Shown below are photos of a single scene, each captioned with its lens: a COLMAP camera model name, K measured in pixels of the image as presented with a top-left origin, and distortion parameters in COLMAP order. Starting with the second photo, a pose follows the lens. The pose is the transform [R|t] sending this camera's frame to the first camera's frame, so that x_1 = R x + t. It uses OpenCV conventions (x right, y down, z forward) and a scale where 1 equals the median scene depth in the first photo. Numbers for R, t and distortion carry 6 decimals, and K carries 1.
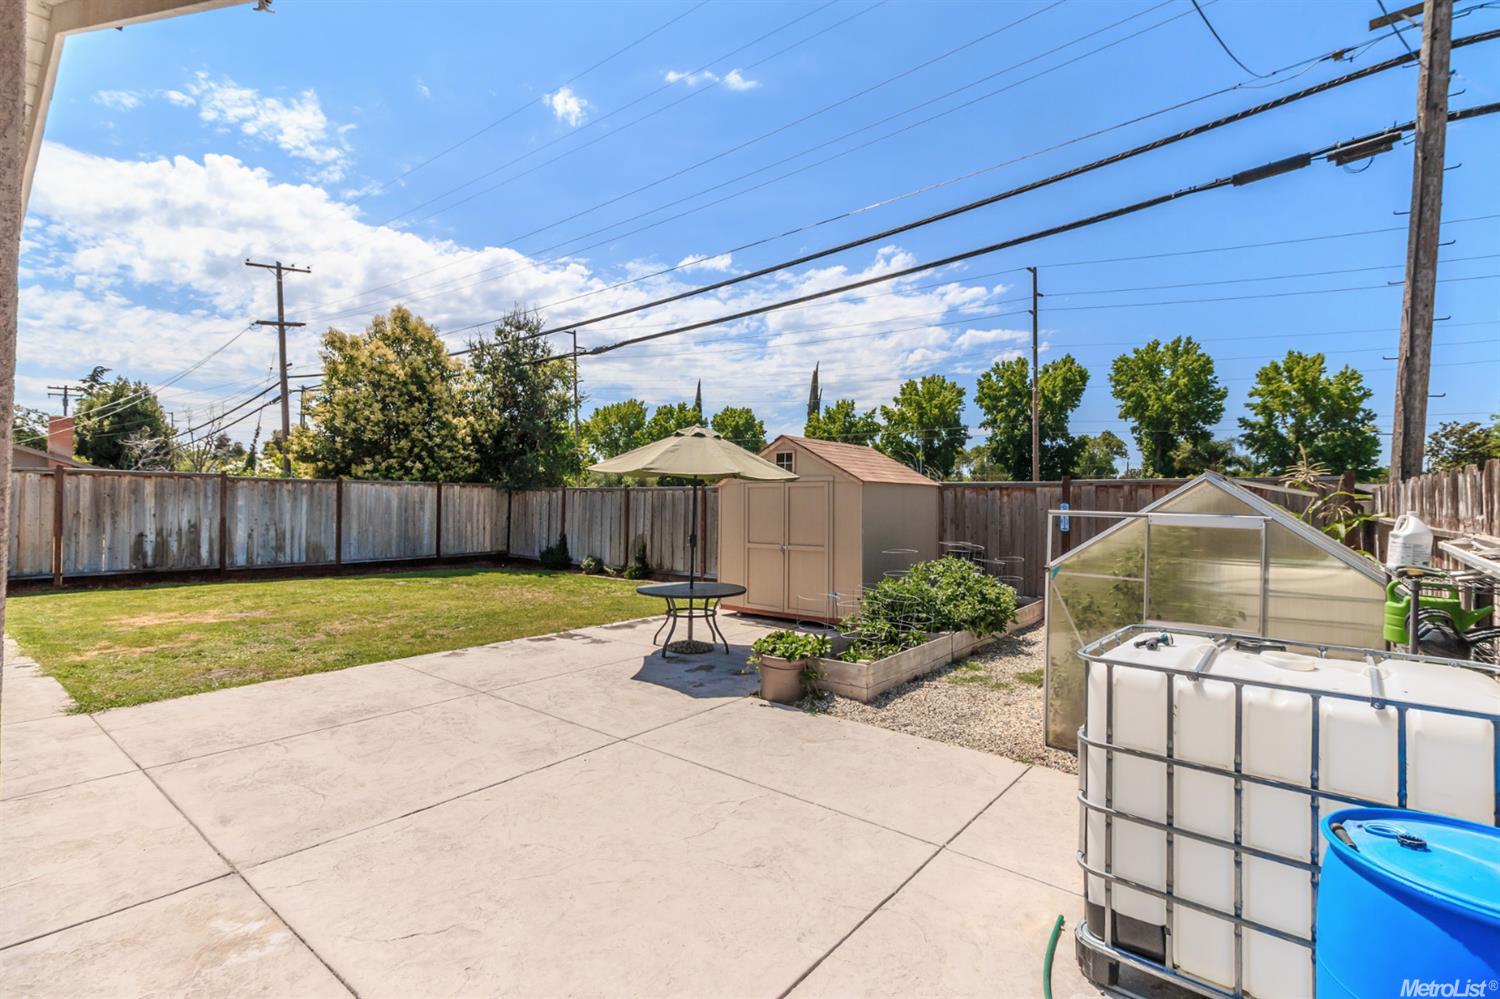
lens RADIAL K [[697.8, 0, 752.9], [0, 697.8, 497.0], [0, 0, 1]] dist [-0.001562, 0.000316]
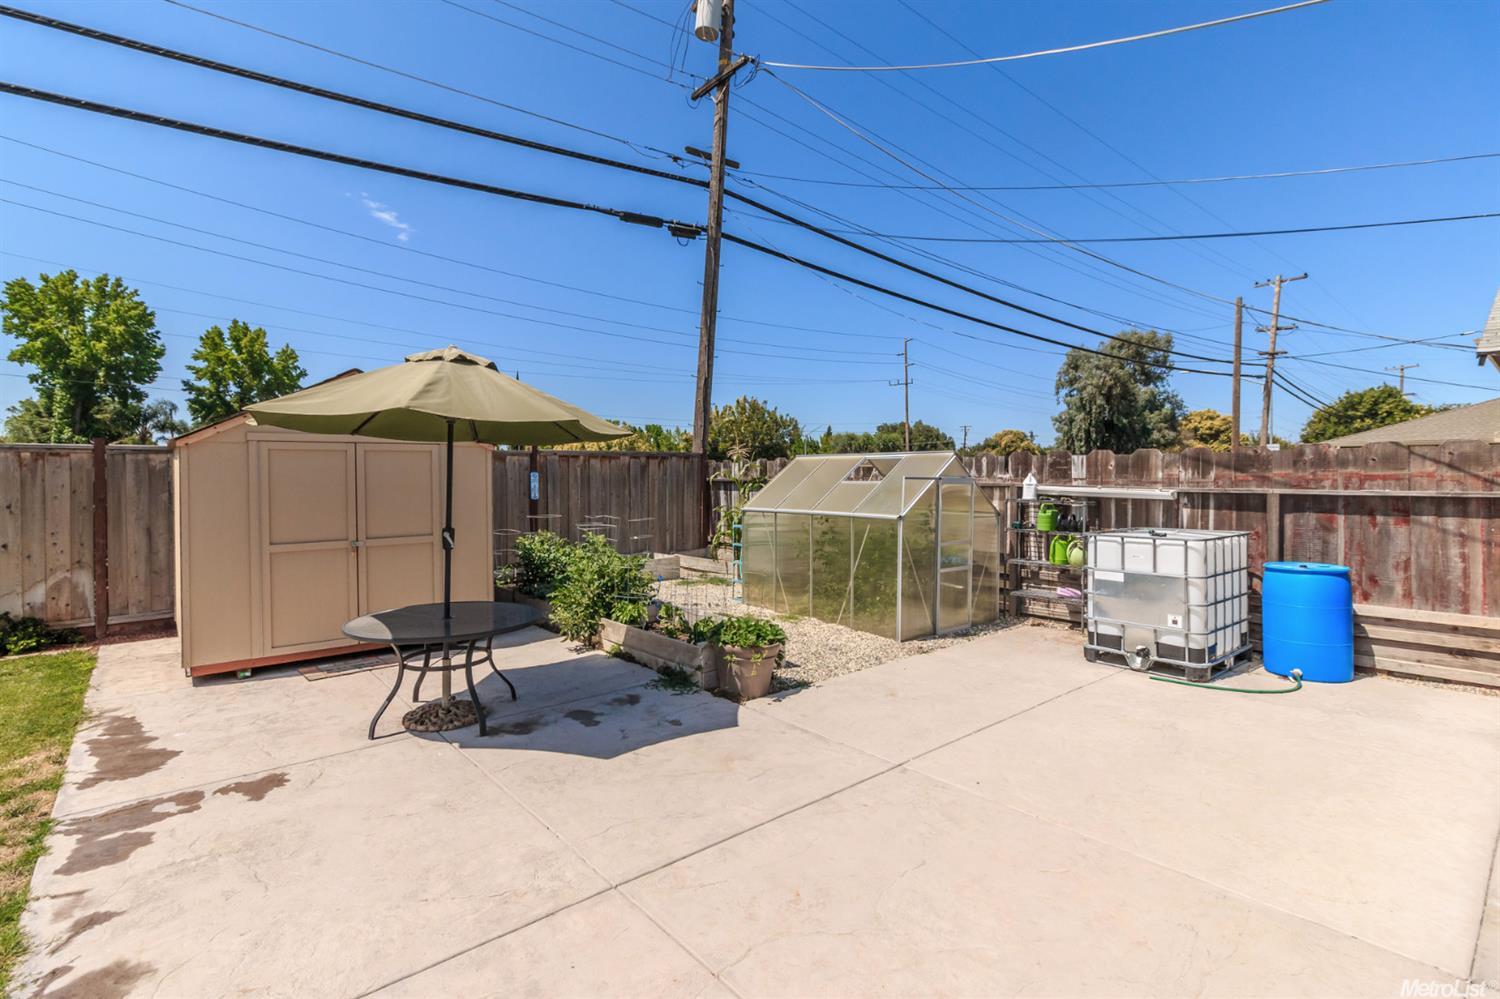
lens RADIAL K [[697.8, 0, 745.7], [0, 697.8, 489.7], [0, 0, 1]] dist [-0.001562, 0.000316]
pose [[0.195305, -0.029654, 0.980294, -0.078794], [-0.004532, 0.999505, 0.031139, 0.000298], [-0.980732, -0.010525, 0.195074, 0.080047]]
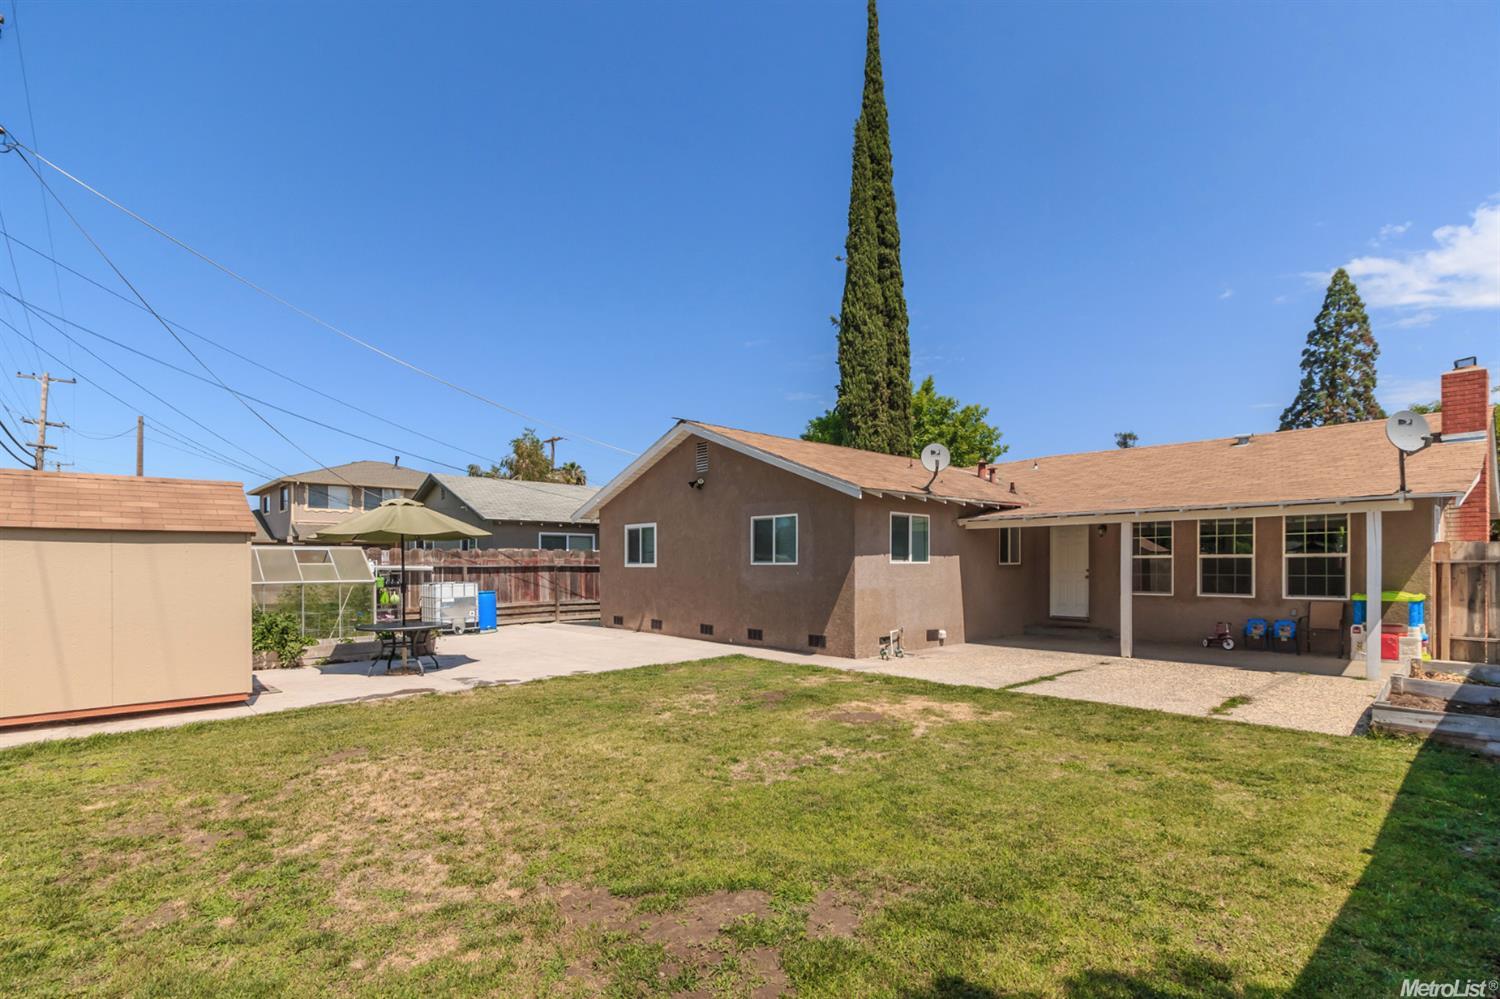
lens RADIAL K [[697.8, 0, 749.0], [0, 697.8, 500.2], [0, 0, 1]] dist [-0.001562, 0.000316]
pose [[-0.991848, 0.004090, 0.127358, -0.110908], [-0.008150, 0.995402, -0.095441, 0.003053], [-0.127162, -0.095701, -0.987254, 0.293414]]
